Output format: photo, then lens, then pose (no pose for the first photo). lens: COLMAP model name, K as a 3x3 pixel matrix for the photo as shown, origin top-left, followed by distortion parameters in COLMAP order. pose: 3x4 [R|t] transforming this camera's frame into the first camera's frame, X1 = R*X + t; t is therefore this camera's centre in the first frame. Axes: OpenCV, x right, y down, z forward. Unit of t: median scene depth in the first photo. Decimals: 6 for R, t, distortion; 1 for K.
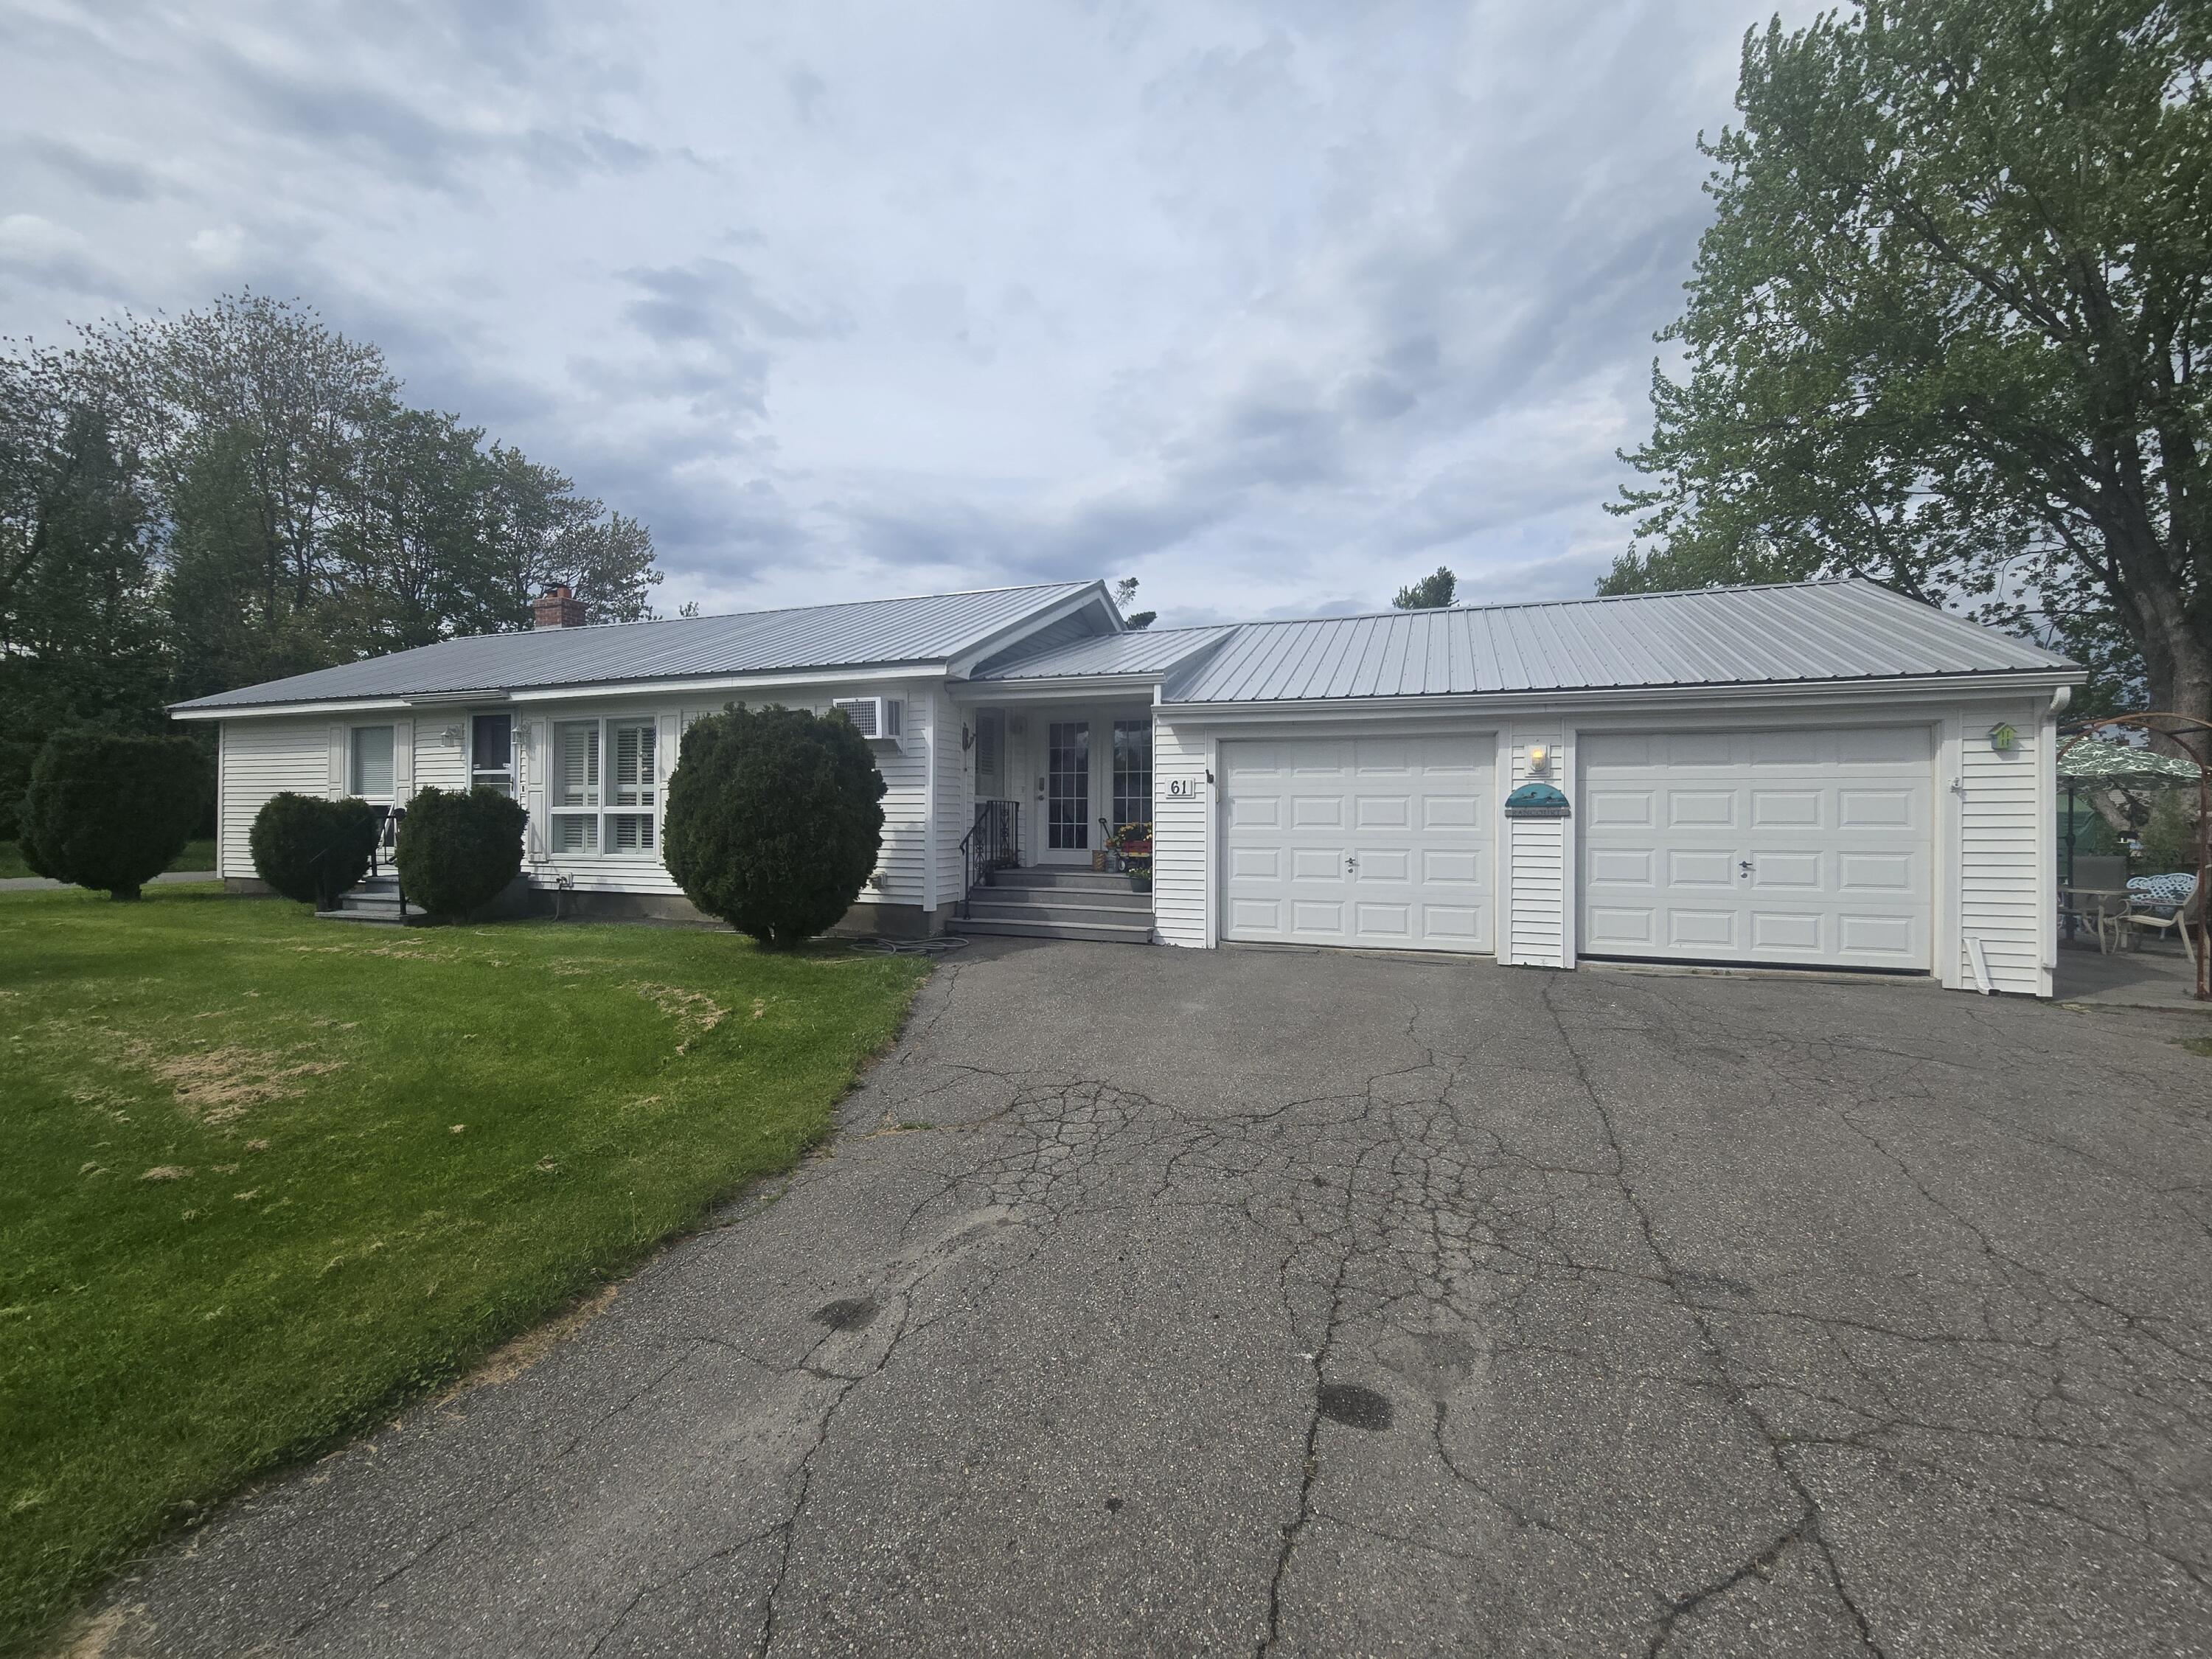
lens RADIAL K [[914.9, 0, 1111.6], [0, 914.9, 816.1], [0, 0, 1]] dist [-0.002061, -0.001252]
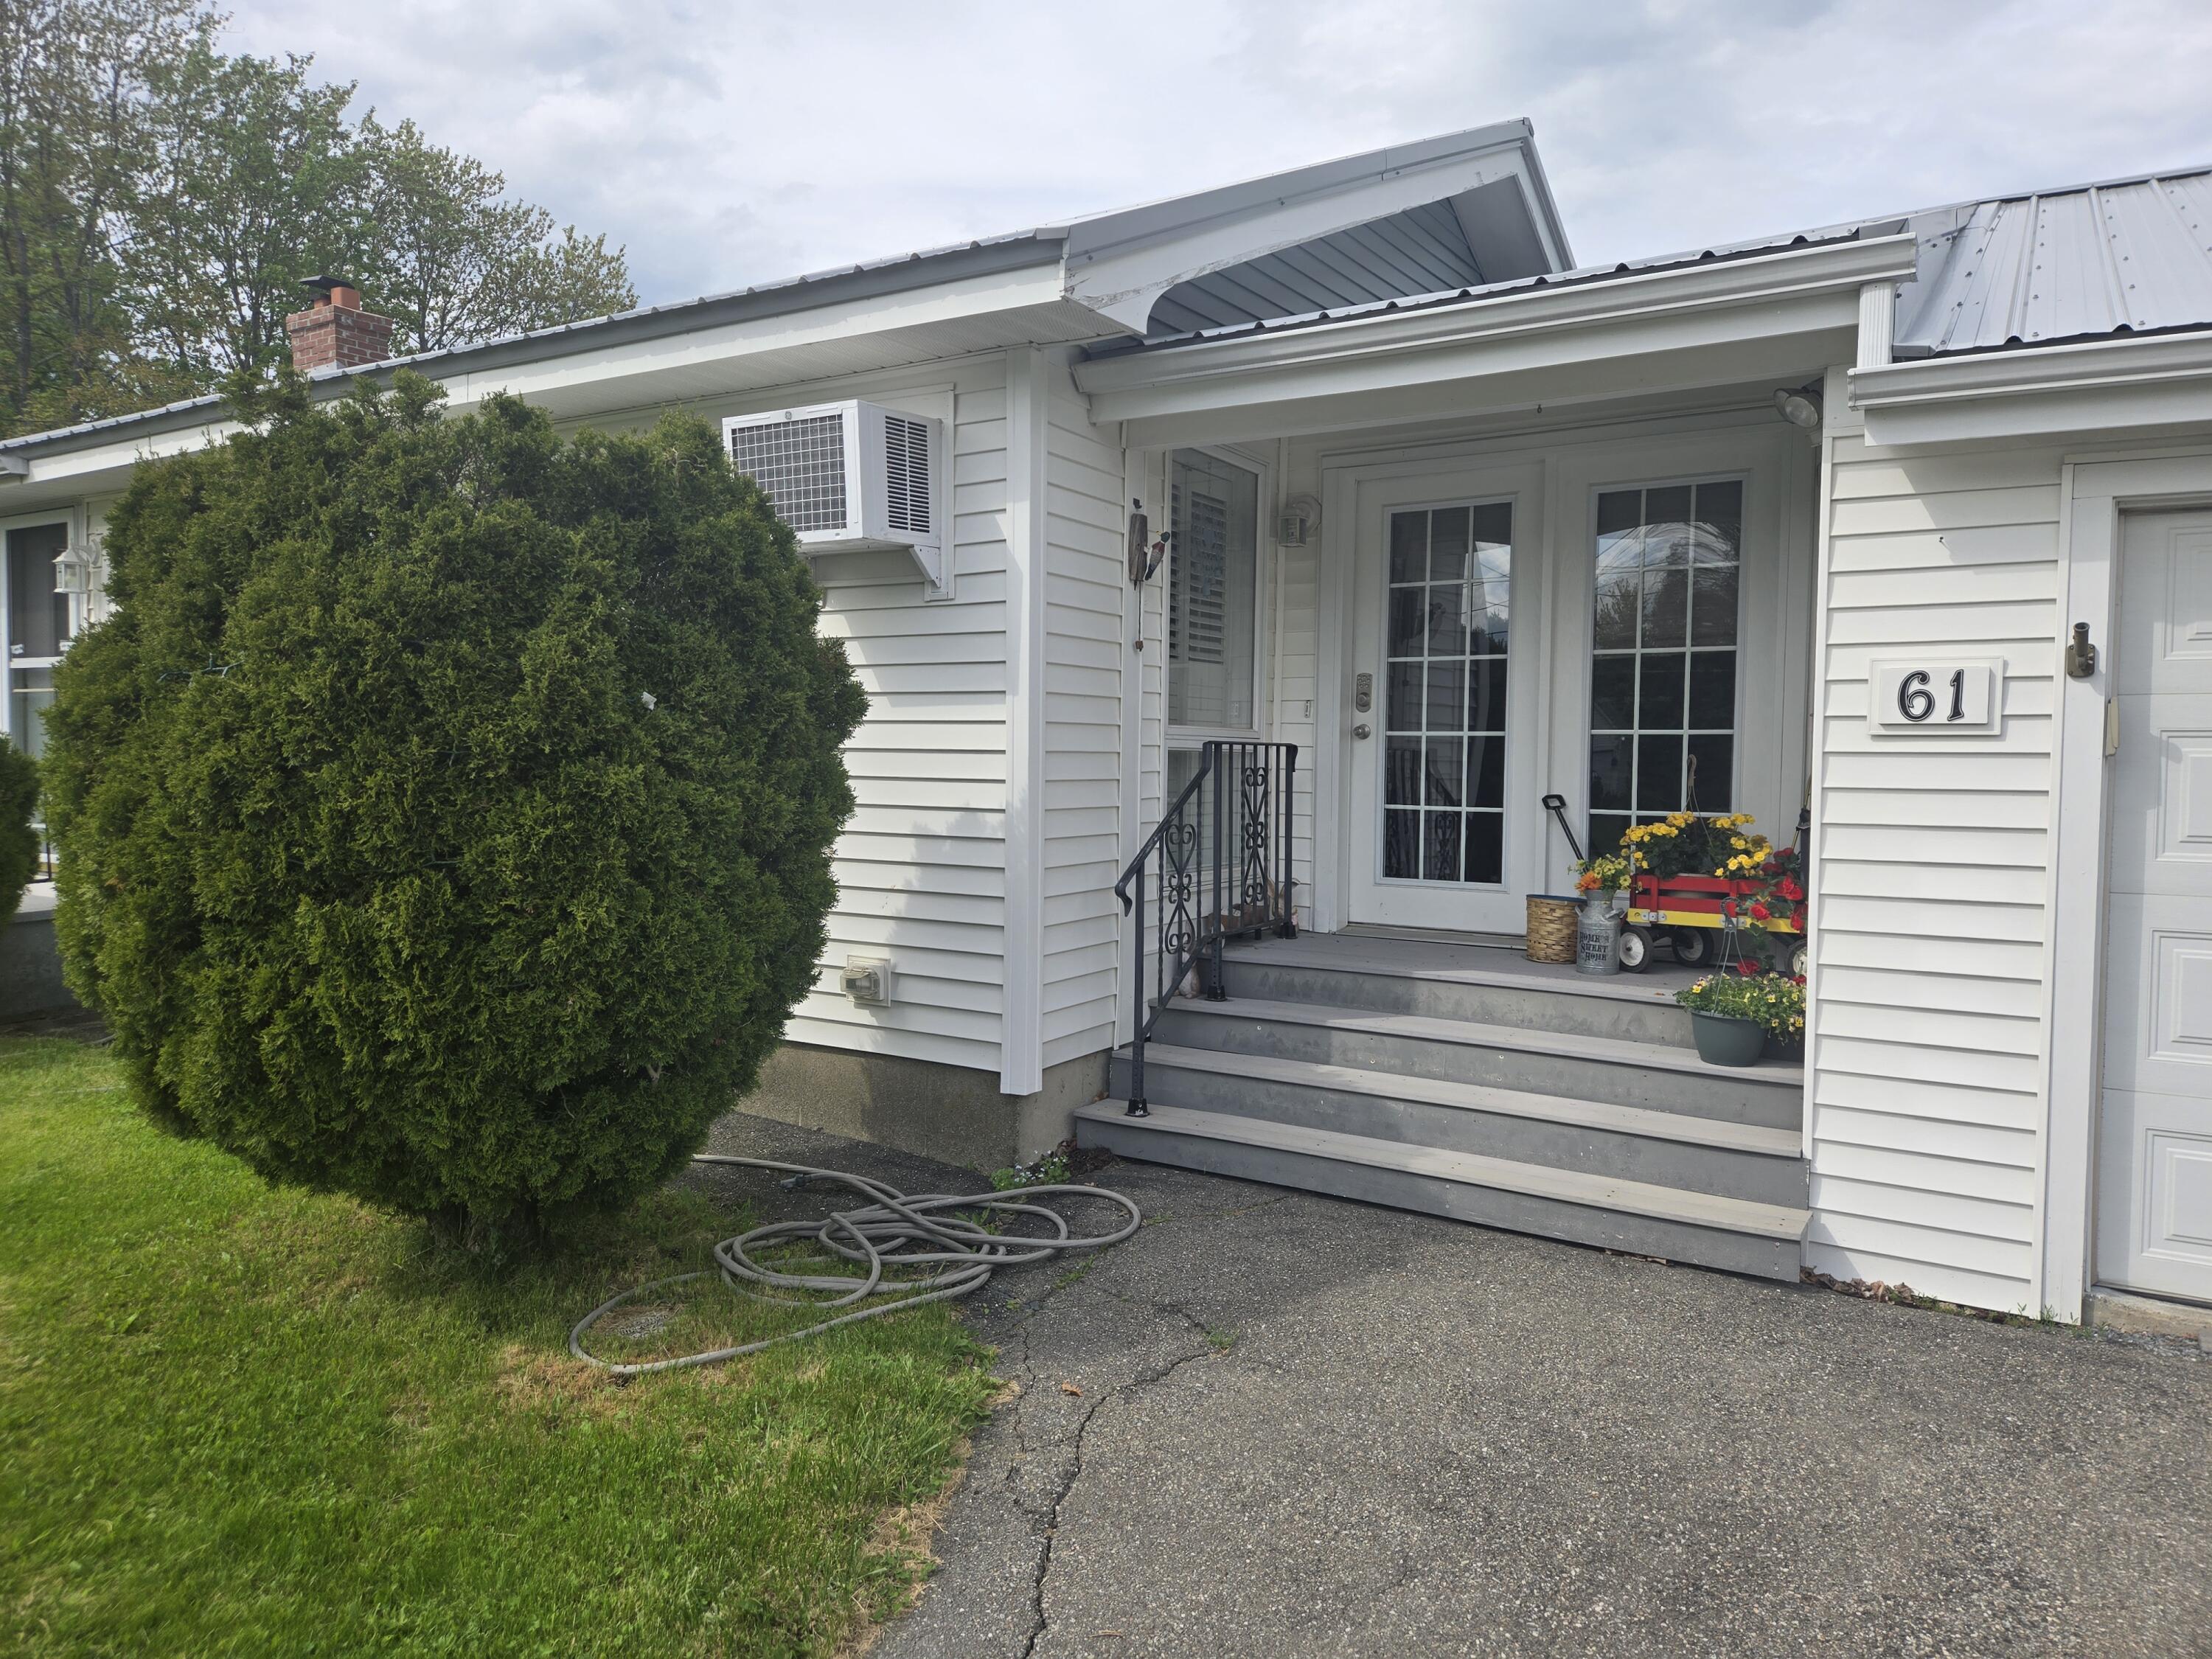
lens RADIAL K [[1496.4, 0, 1109.2], [0, 1496.4, 832.0], [0, 0, 1]] dist [0.035818, -0.000051]
pose [[0.979949, 0.016024, -0.198601, -0.067081], [-0.005889, 0.998655, 0.051519, -0.012786], [0.199159, -0.049317, 0.978725, 0.503114]]
